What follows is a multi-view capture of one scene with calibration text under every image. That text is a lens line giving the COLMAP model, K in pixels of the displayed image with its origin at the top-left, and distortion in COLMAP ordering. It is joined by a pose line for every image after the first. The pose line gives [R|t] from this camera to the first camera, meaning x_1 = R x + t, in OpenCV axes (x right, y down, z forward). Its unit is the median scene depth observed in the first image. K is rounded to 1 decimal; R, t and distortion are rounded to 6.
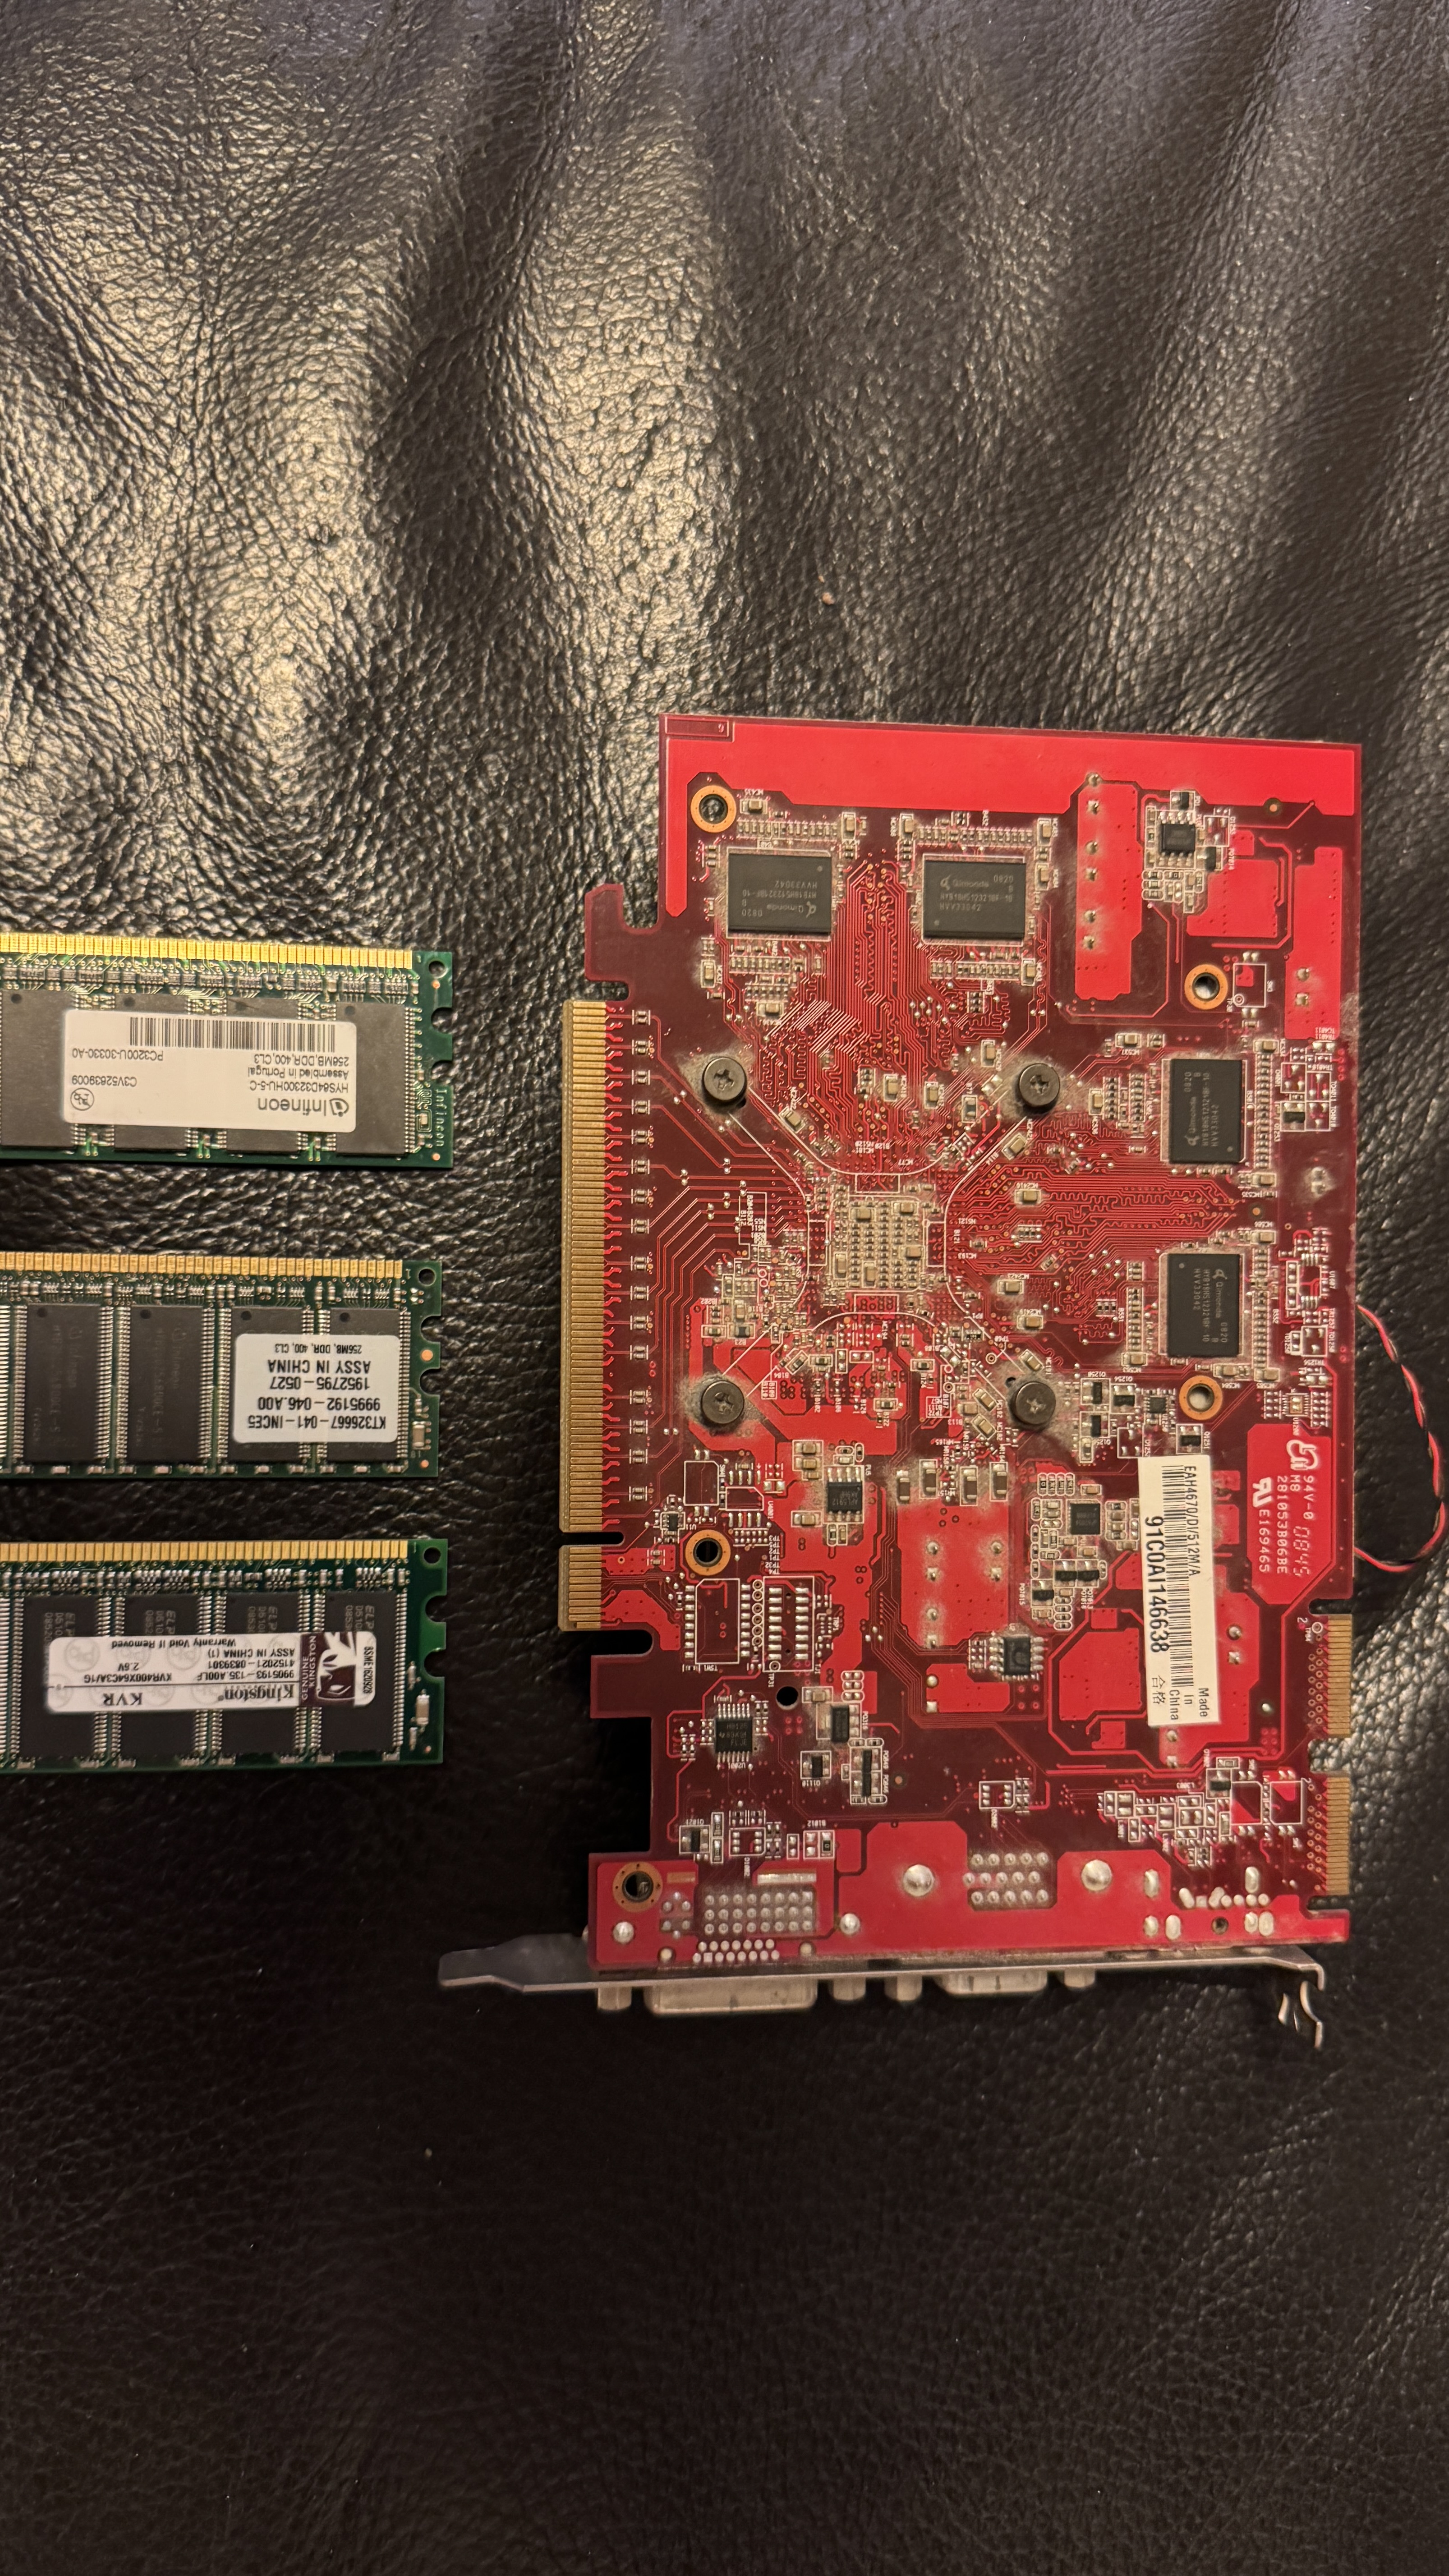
lens RADIAL K [[1846.2, 0, 738.7], [0, 1846.2, 1286.6], [0, 0, 1]] dist [0.160680, -0.297451]
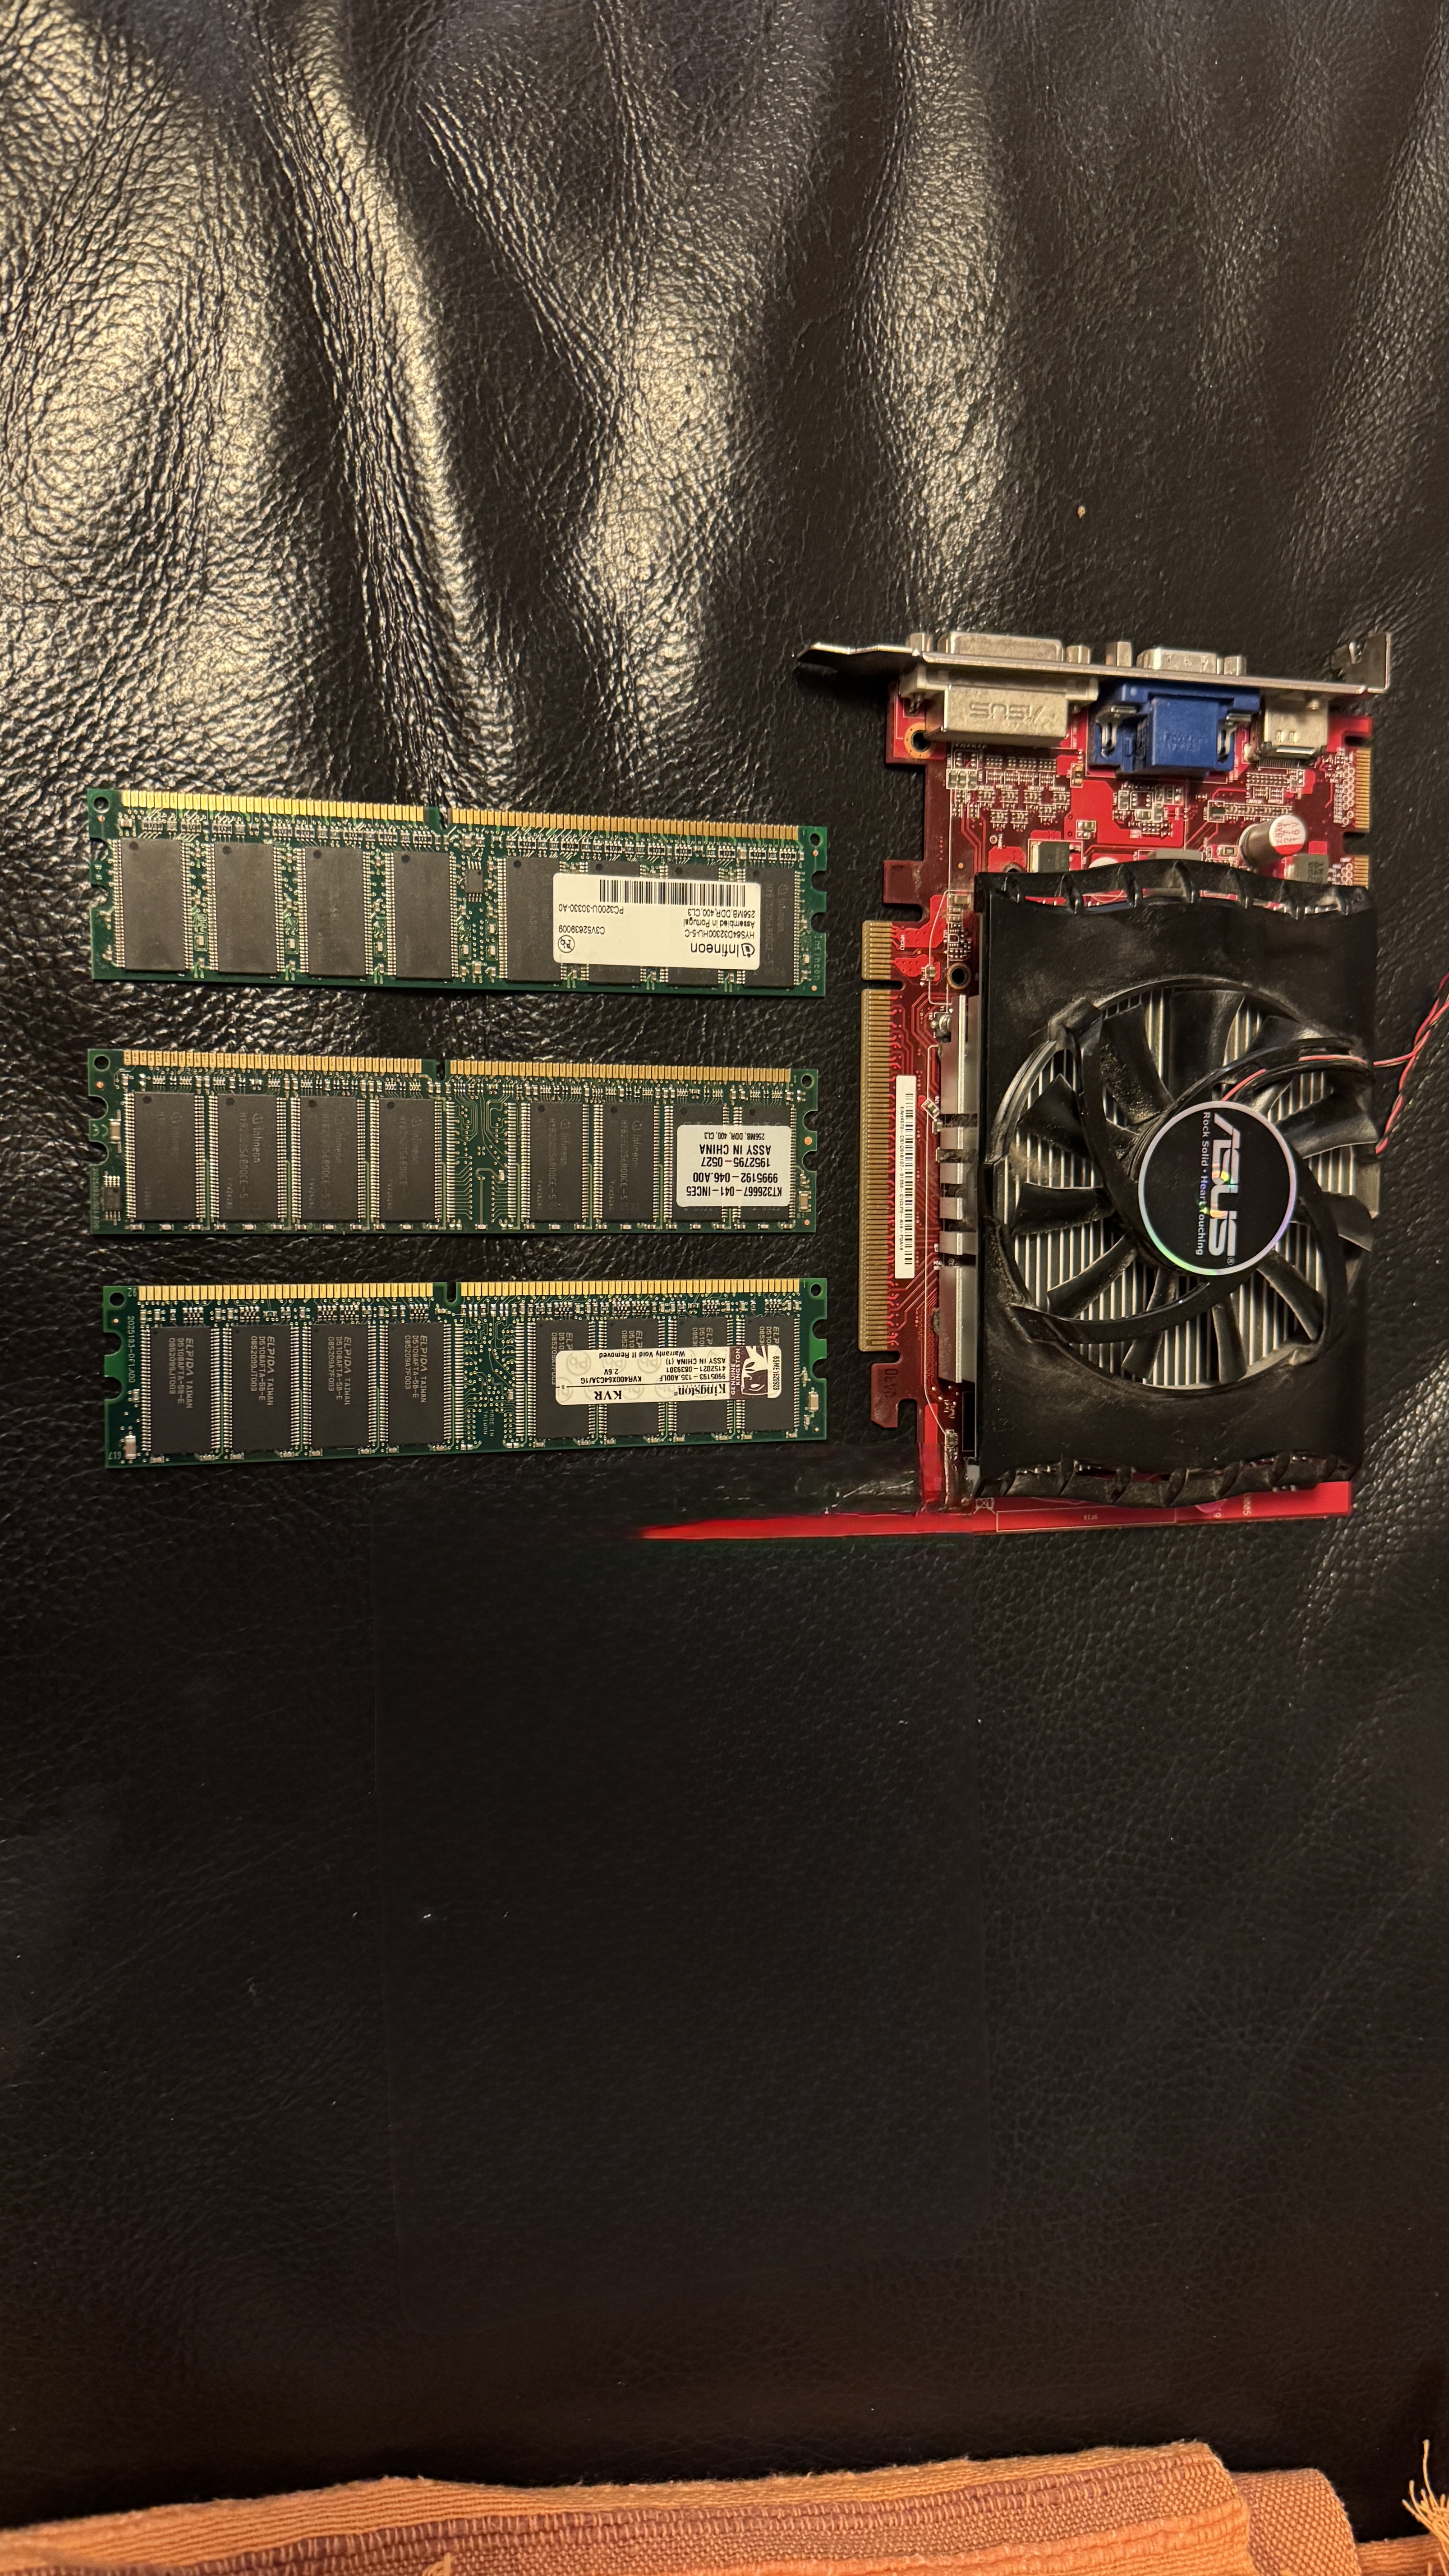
lens RADIAL K [[1846.2, 0, 738.7], [0, 1846.2, 1286.6], [0, 0, 1]] dist [0.160680, -0.297451]
pose [[0.992462, -0.013890, 0.121760, -0.386253], [0.000218, 0.993755, 0.111587, -0.006934], [-0.122549, -0.110720, 0.986267, -0.313054]]
